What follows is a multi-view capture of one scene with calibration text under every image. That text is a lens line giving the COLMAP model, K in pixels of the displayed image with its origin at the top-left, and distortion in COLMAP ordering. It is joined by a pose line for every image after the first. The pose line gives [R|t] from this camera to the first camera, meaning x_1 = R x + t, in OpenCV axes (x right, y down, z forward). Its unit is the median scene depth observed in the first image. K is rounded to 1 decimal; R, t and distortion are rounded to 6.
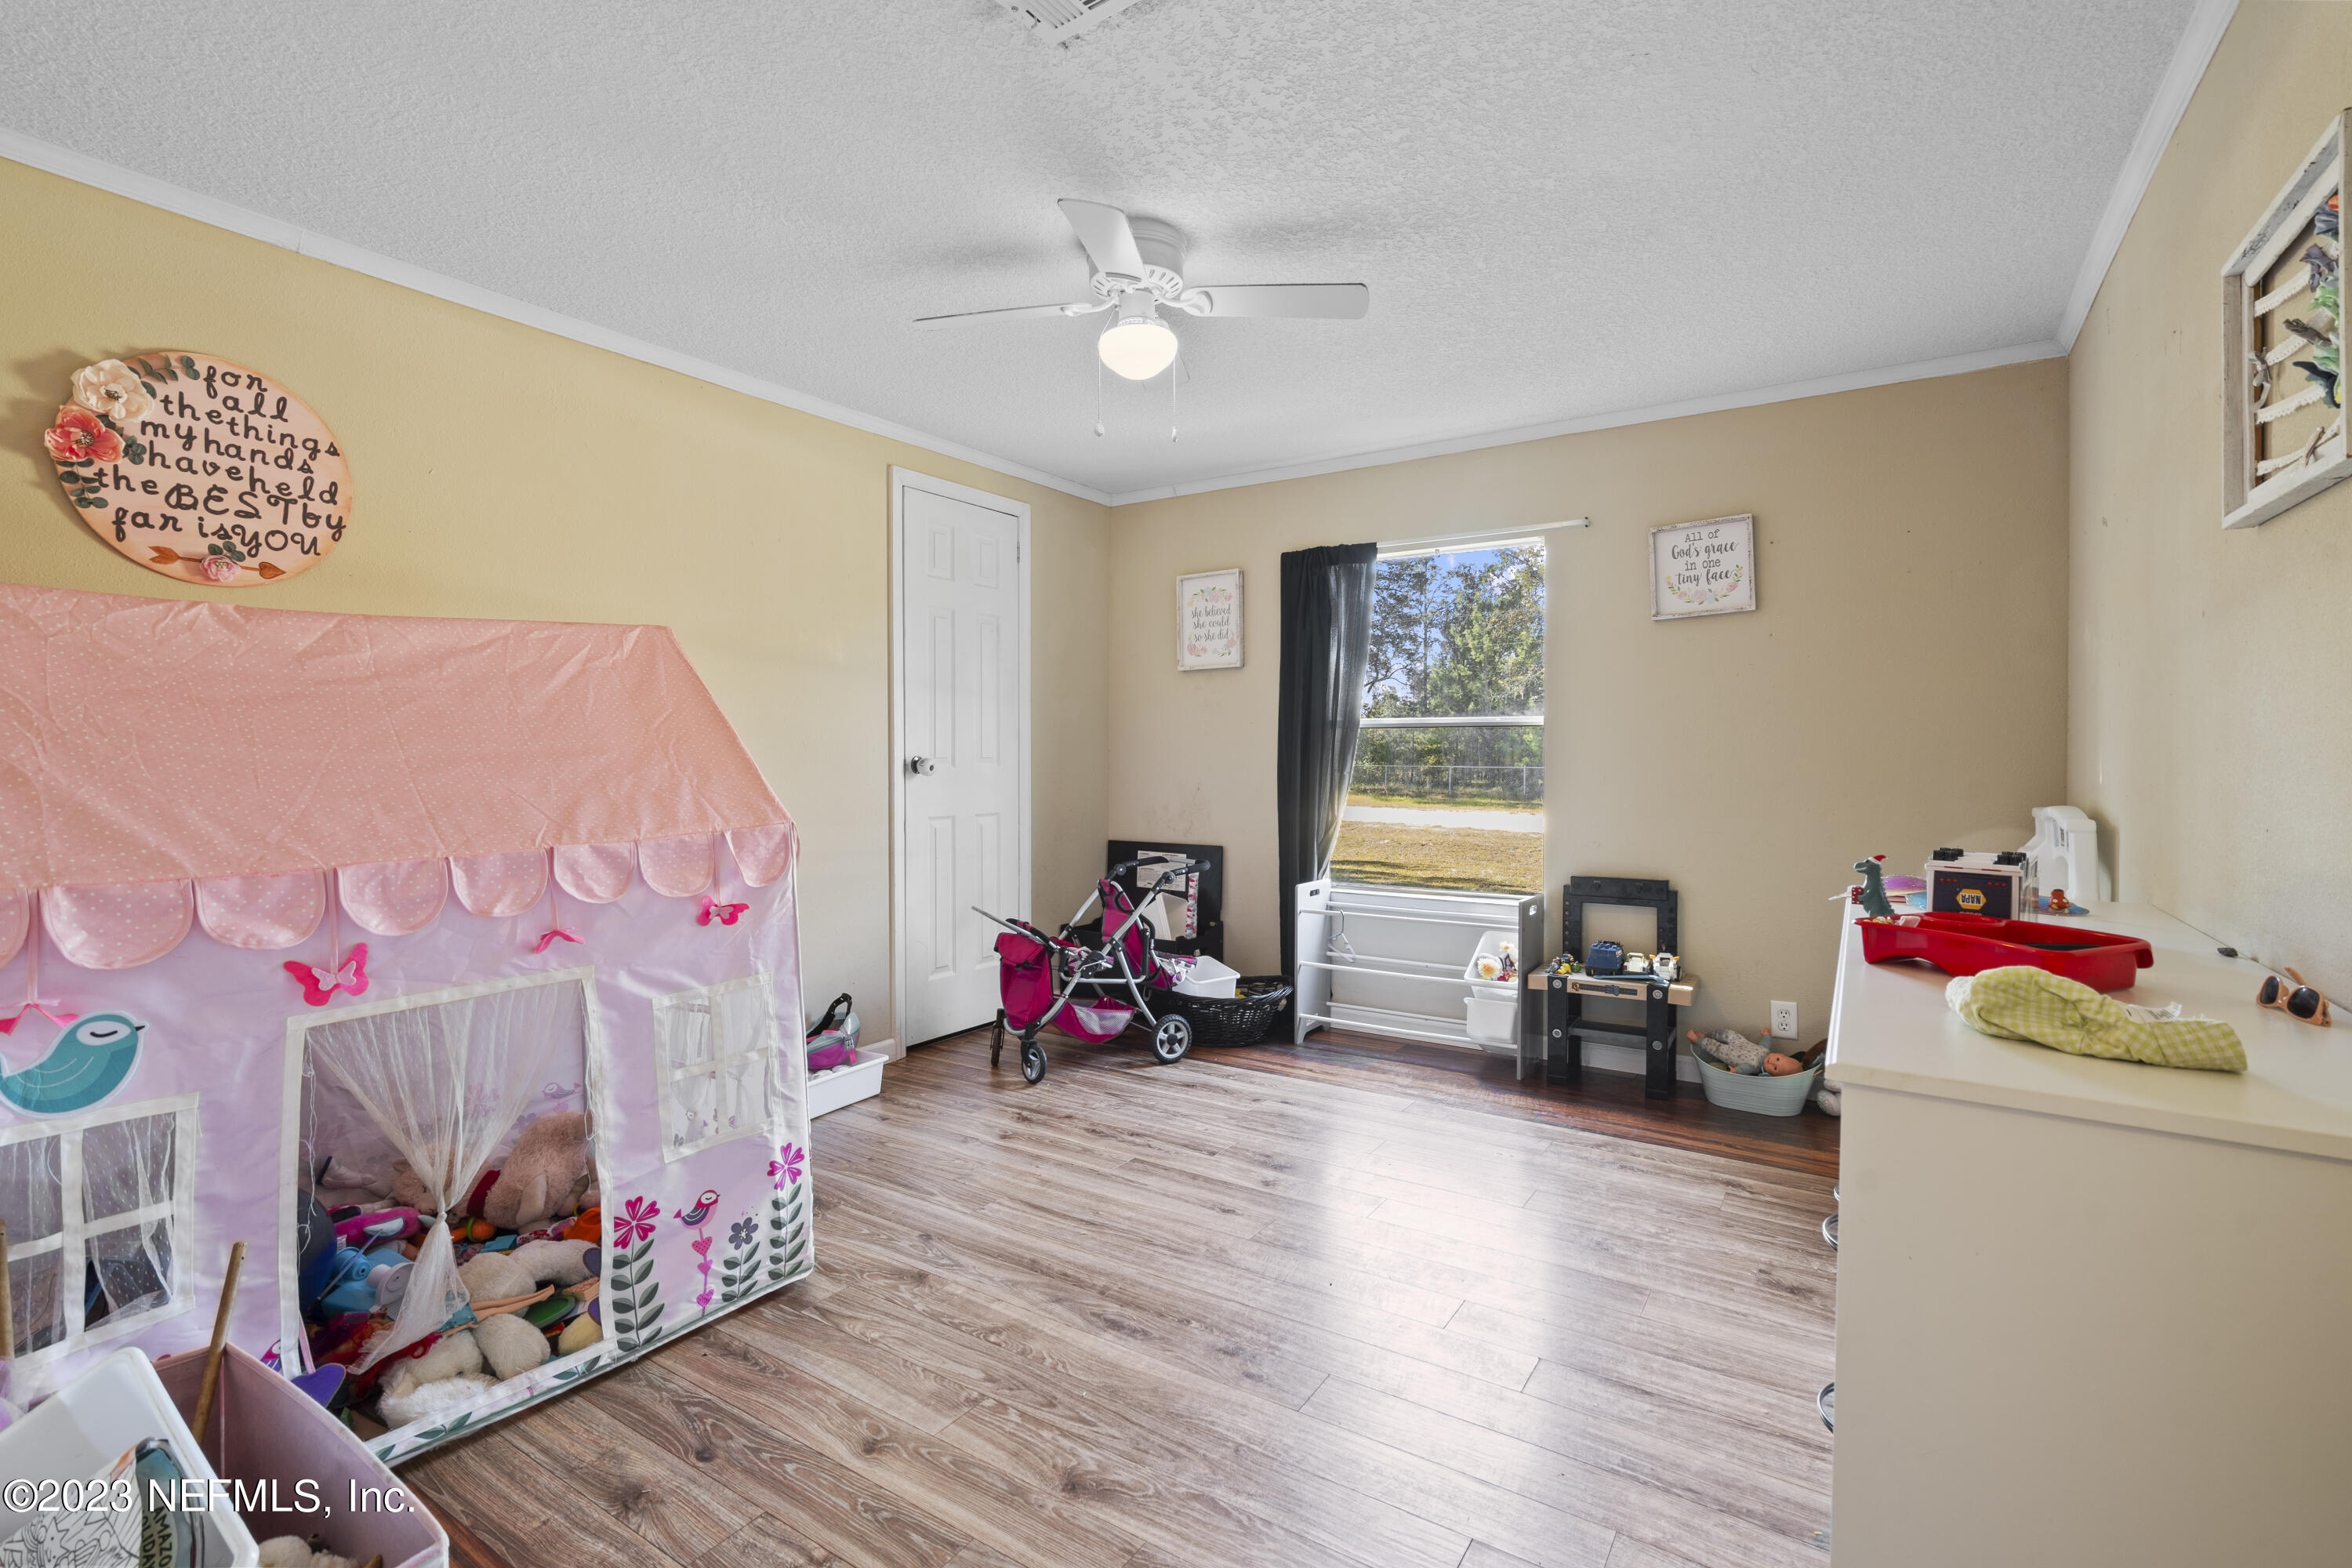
lens RADIAL K [[1071.9, 0, 1179.9], [0, 1071.9, 763.9], [0, 0, 1]] dist [-0.003871, -0.000303]
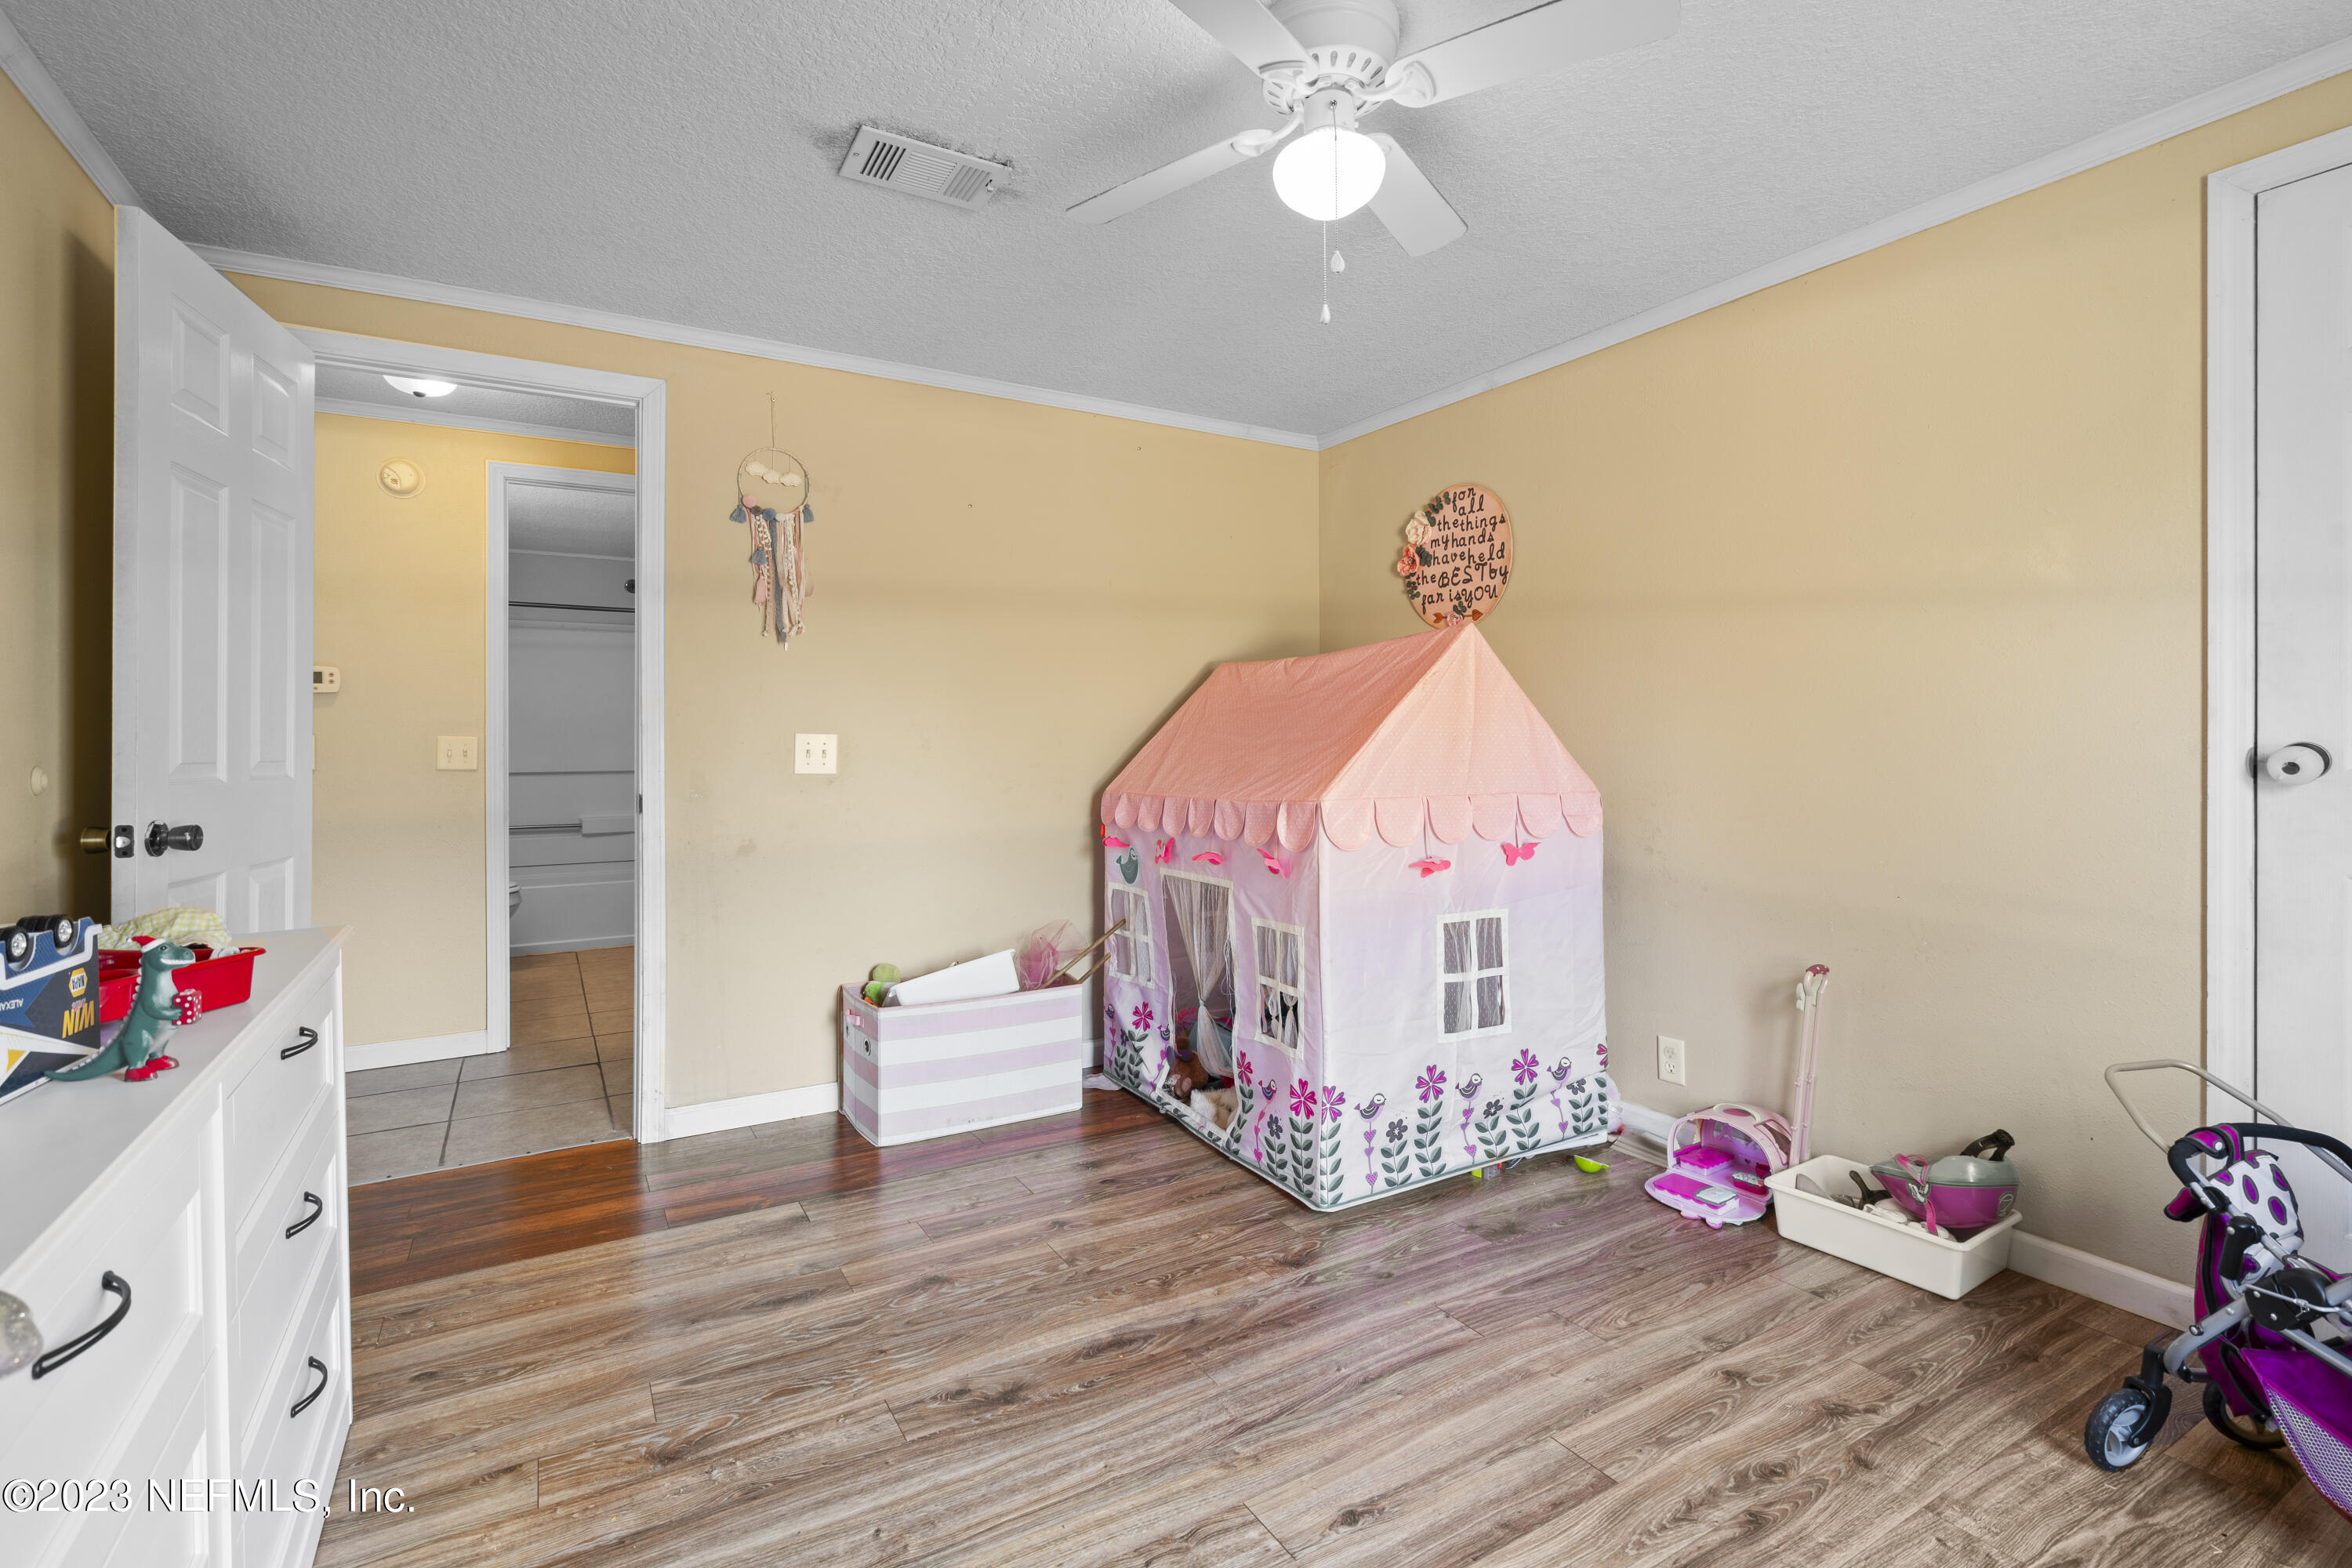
lens RADIAL K [[1090.6, 0, 1169.9], [0, 1090.6, 732.6], [0, 0, 1]] dist [-0.011727, -0.000076]
pose [[-0.453121, 0.000958, -0.891449, 0.712125], [-0.003235, 0.999991, 0.002718, -0.020415], [0.891443, 0.004115, -0.453114, 1.346346]]
